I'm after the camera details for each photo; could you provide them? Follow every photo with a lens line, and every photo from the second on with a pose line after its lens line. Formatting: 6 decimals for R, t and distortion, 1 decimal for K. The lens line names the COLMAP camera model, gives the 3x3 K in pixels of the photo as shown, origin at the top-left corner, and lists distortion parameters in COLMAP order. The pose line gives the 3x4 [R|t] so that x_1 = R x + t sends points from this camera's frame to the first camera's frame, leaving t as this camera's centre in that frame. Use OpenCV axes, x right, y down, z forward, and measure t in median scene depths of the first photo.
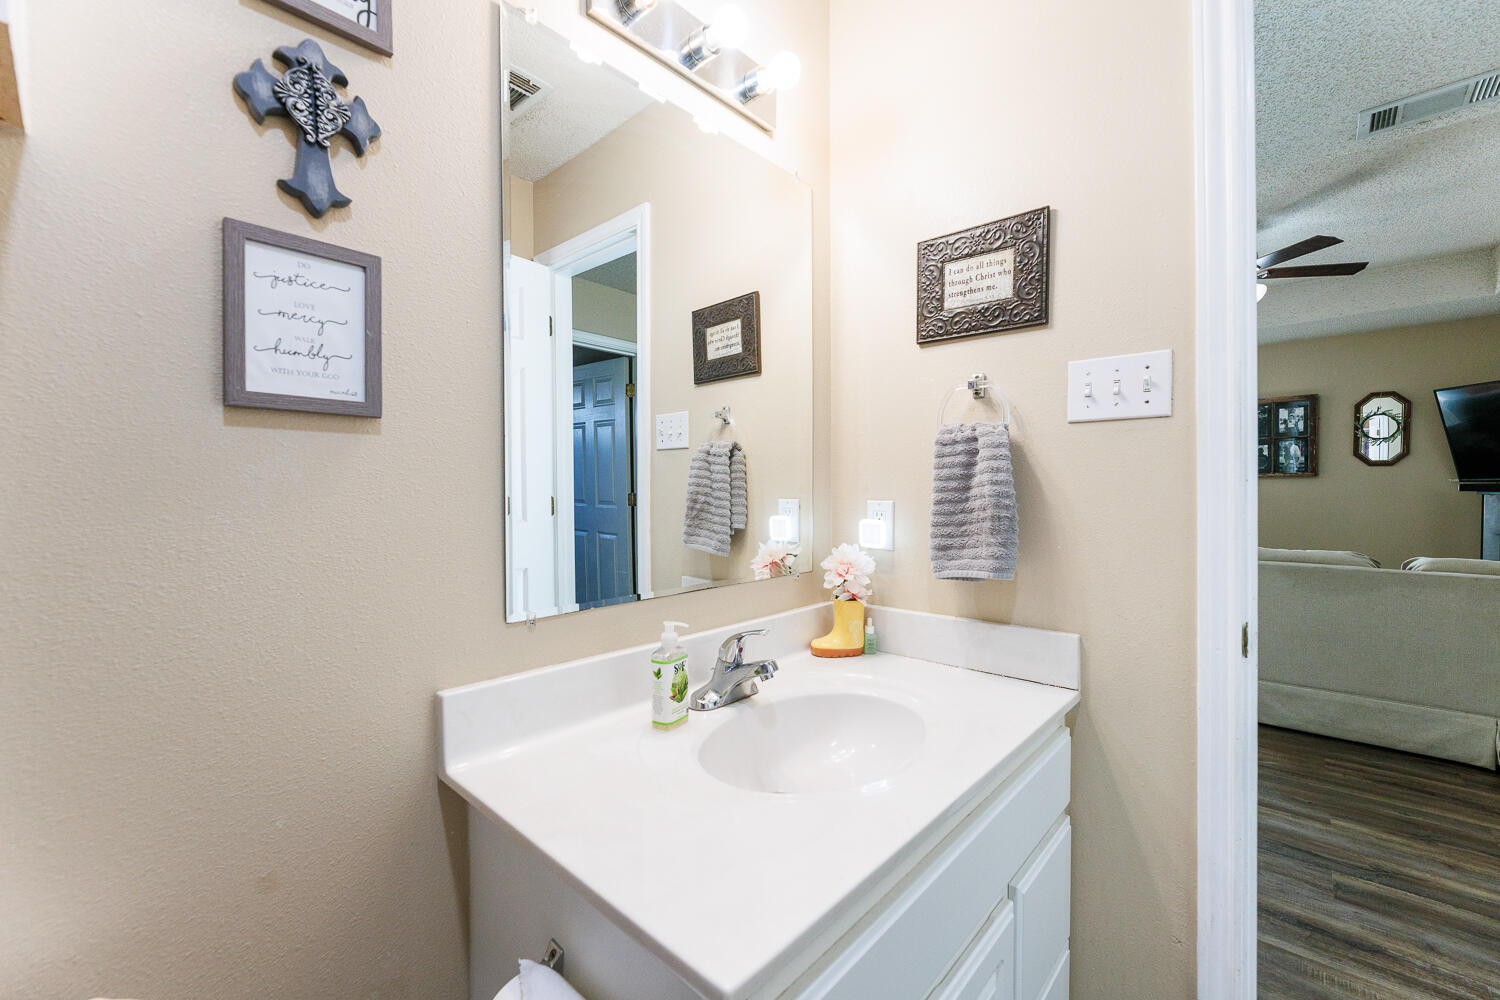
lens RADIAL K [[621.8, 0, 736.8], [0, 621.8, 495.3], [0, 0, 1]] dist [0.002413, -0.001448]
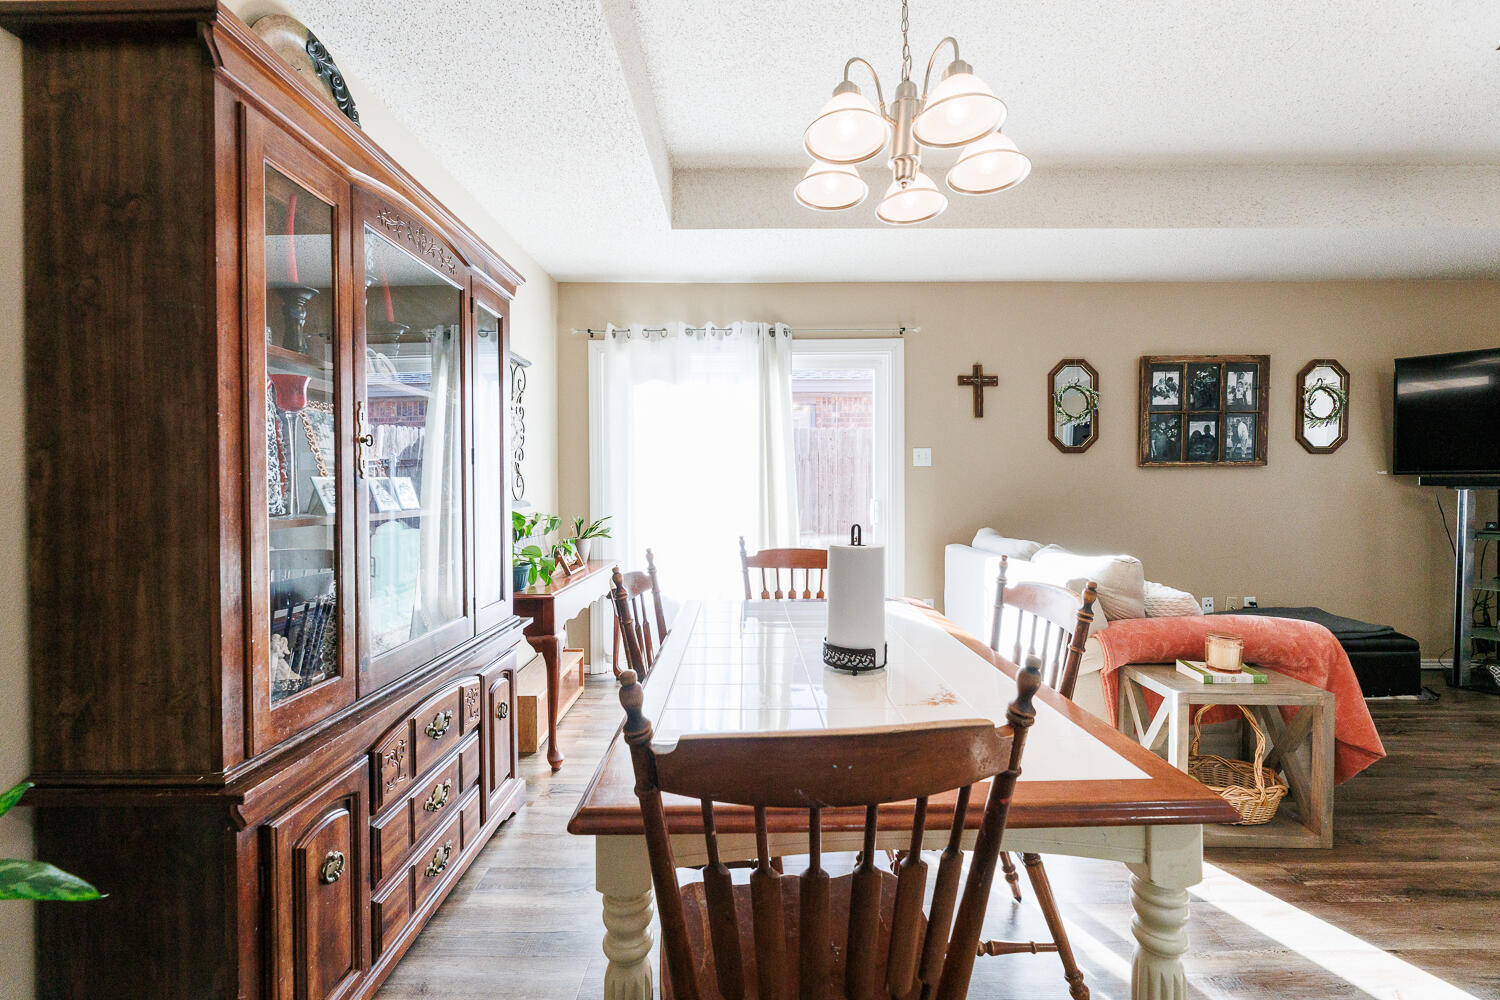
lens RADIAL K [[609.1, 0, 754.4], [0, 609.1, 492.0], [0, 0, 1]] dist [-0.002686, 0.001694]
pose [[0.725445, -0.007432, 0.688240, -0.015233], [0.003721, 0.999969, 0.006876, -0.007008], [-0.688270, -0.002427, 0.725450, 0.947038]]
